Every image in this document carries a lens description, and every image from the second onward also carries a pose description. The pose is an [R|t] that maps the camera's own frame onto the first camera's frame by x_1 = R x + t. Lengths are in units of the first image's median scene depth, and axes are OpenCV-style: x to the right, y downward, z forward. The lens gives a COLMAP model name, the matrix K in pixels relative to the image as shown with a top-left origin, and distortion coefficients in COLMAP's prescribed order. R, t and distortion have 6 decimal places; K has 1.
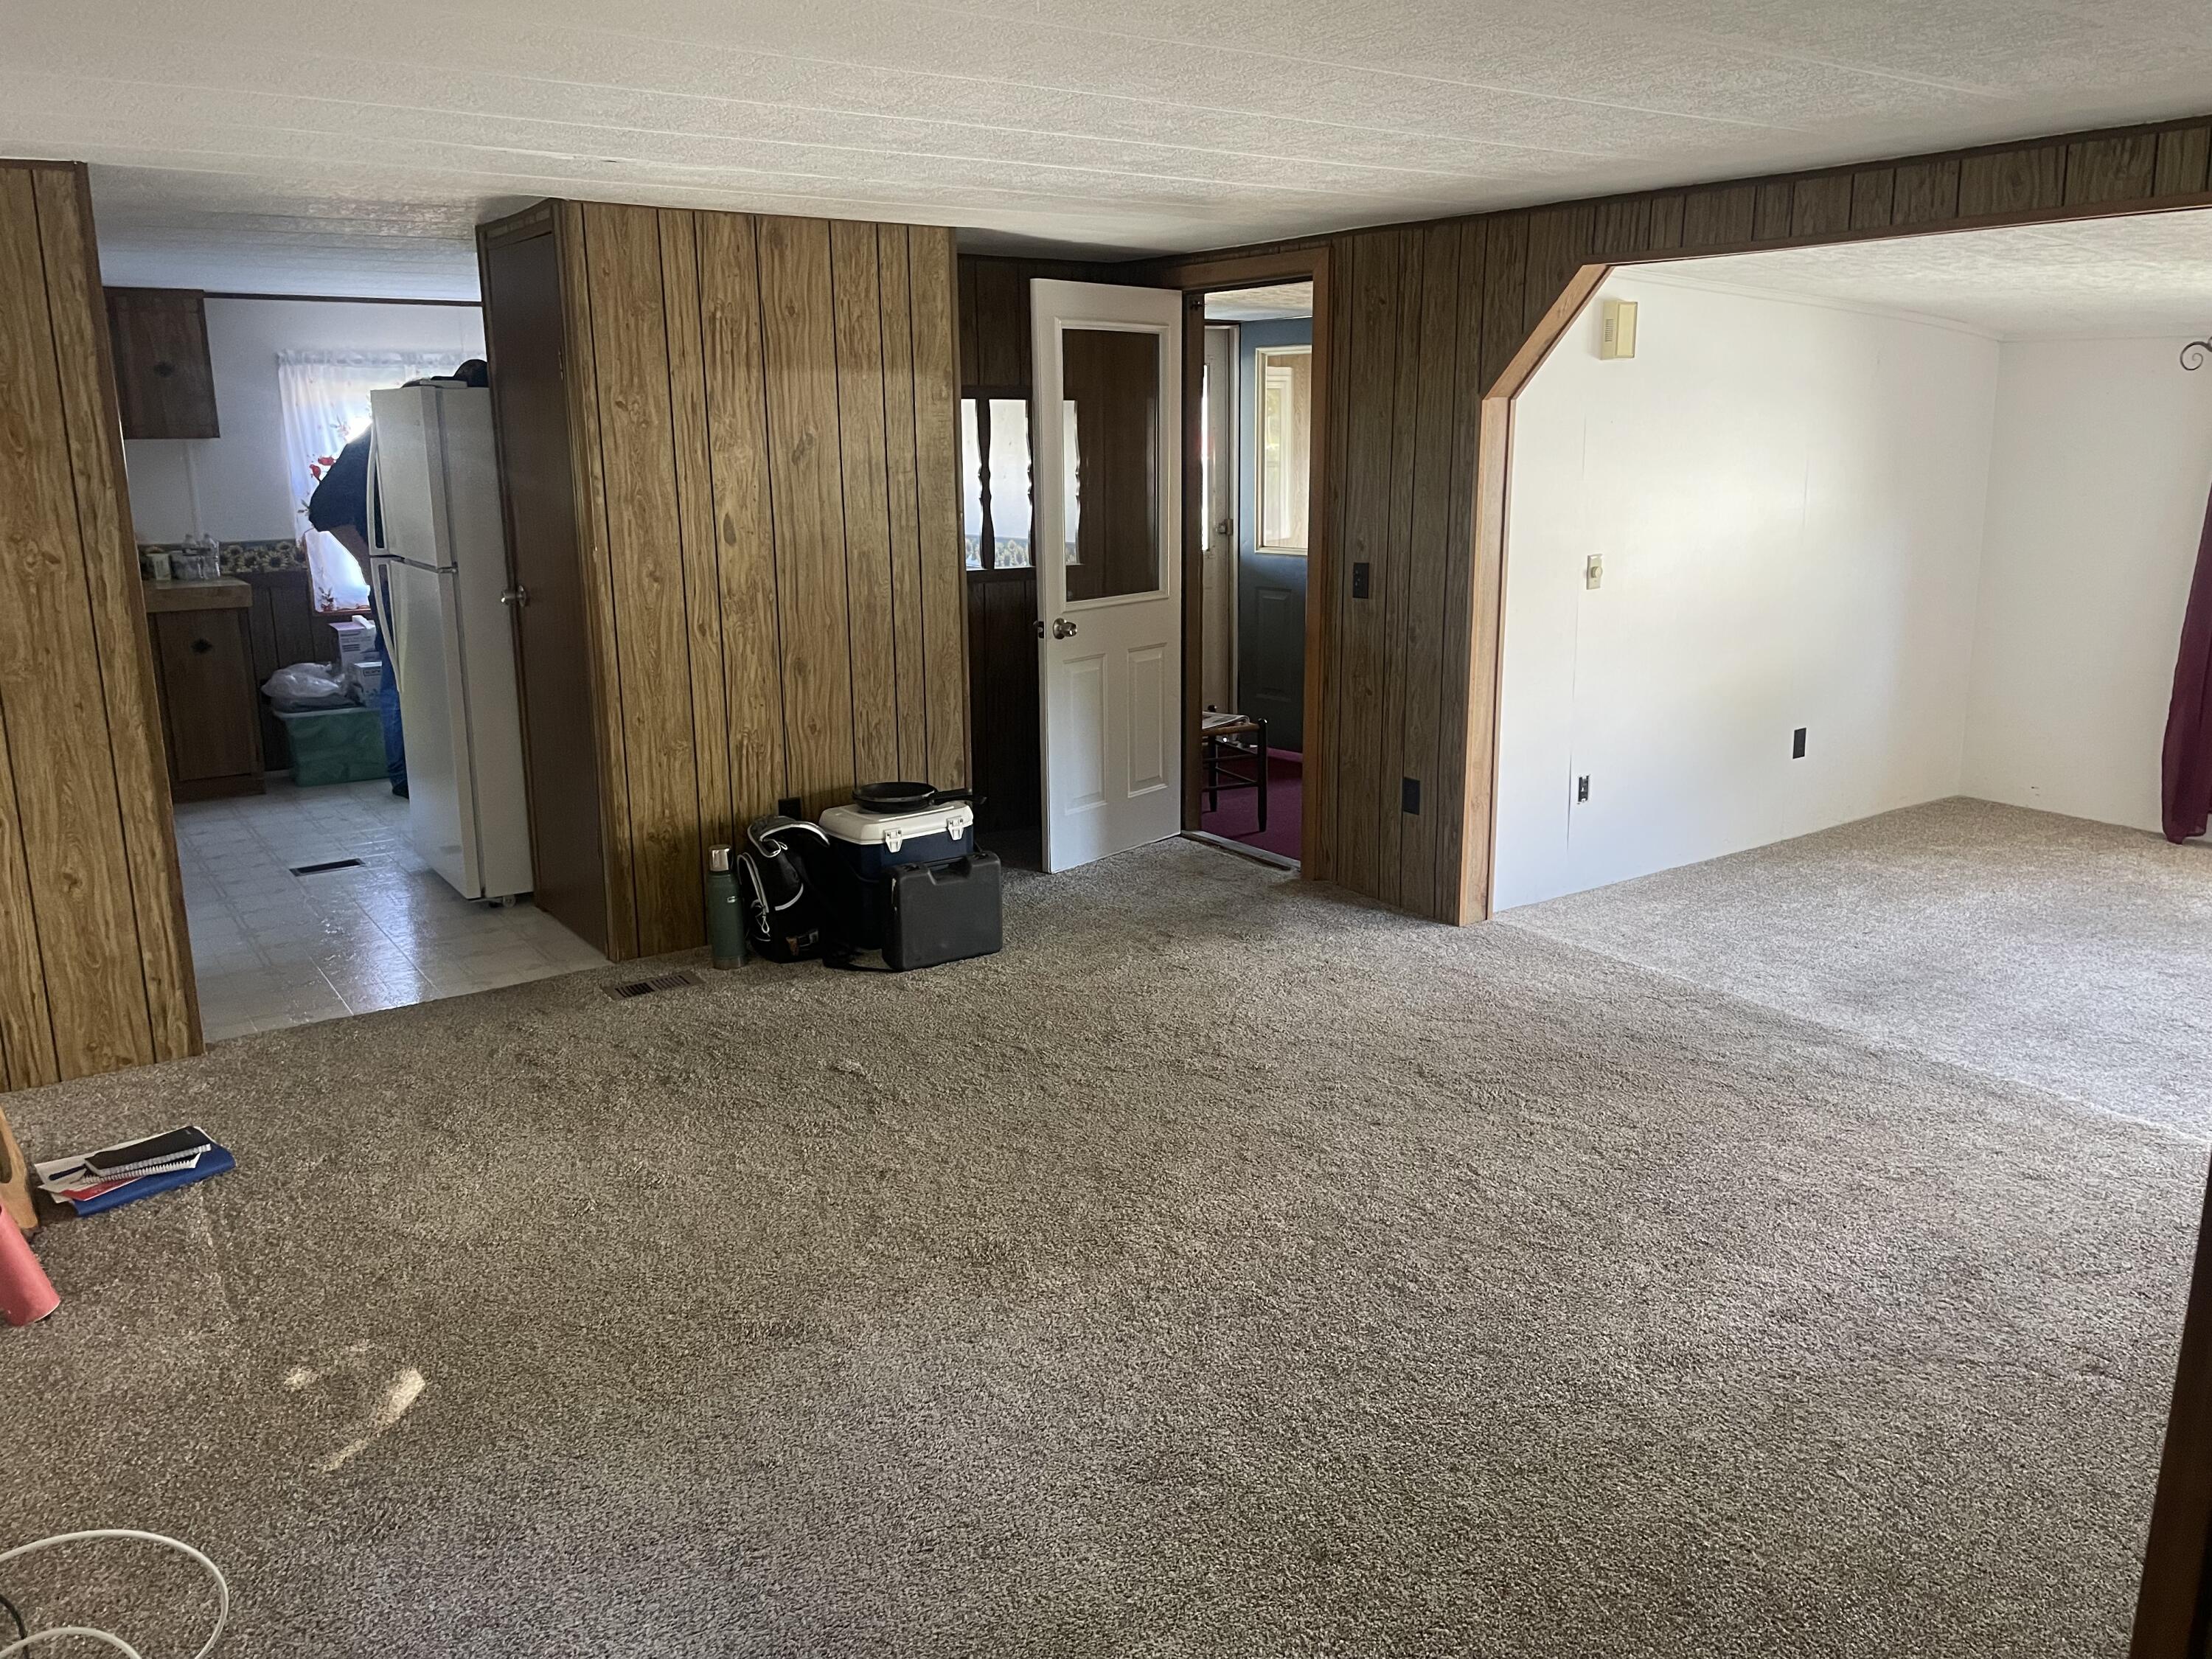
lens RADIAL K [[1667.2, 0, 1116.0], [0, 1667.2, 792.1], [0, 0, 1]] dist [0.097271, -0.127302]
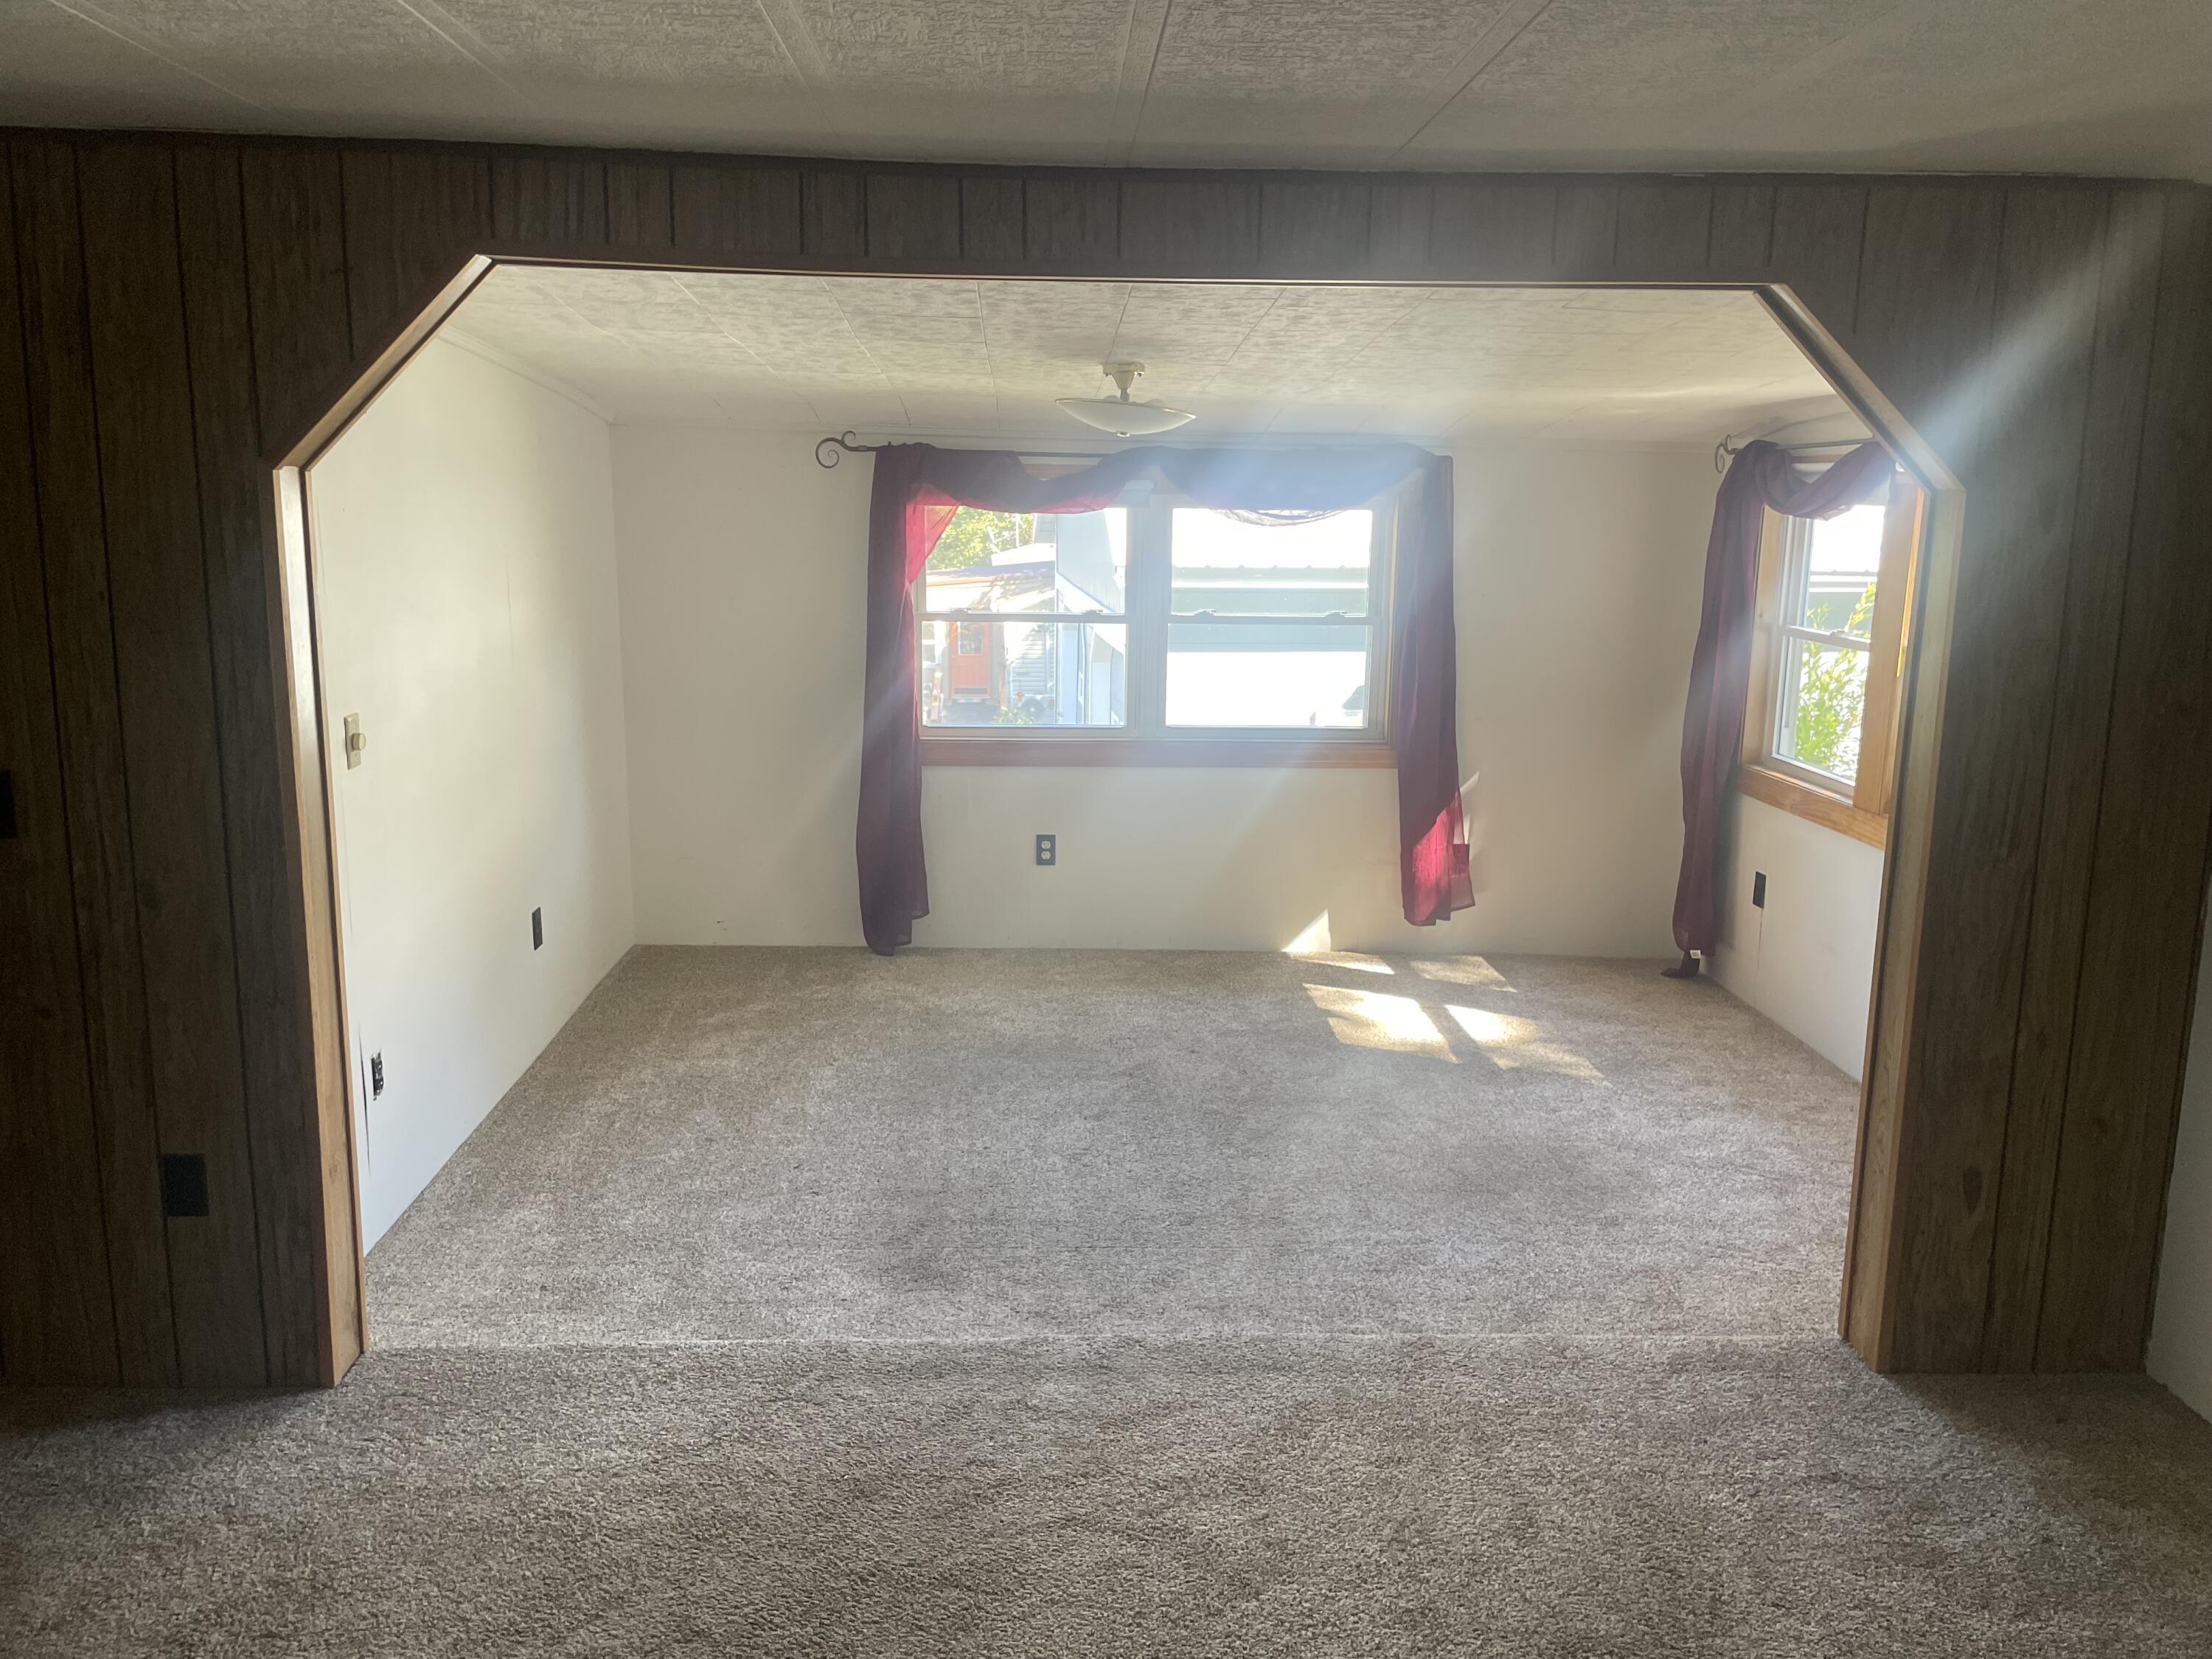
lens RADIAL K [[1667.2, 0, 1116.0], [0, 1667.2, 792.1], [0, 0, 1]] dist [0.097271, -0.127302]
pose [[0.529782, -0.125871, 0.838742, -0.116576], [0.164018, 0.985463, 0.044289, -0.105074], [-0.832123, 0.114105, 0.542725, 0.466866]]
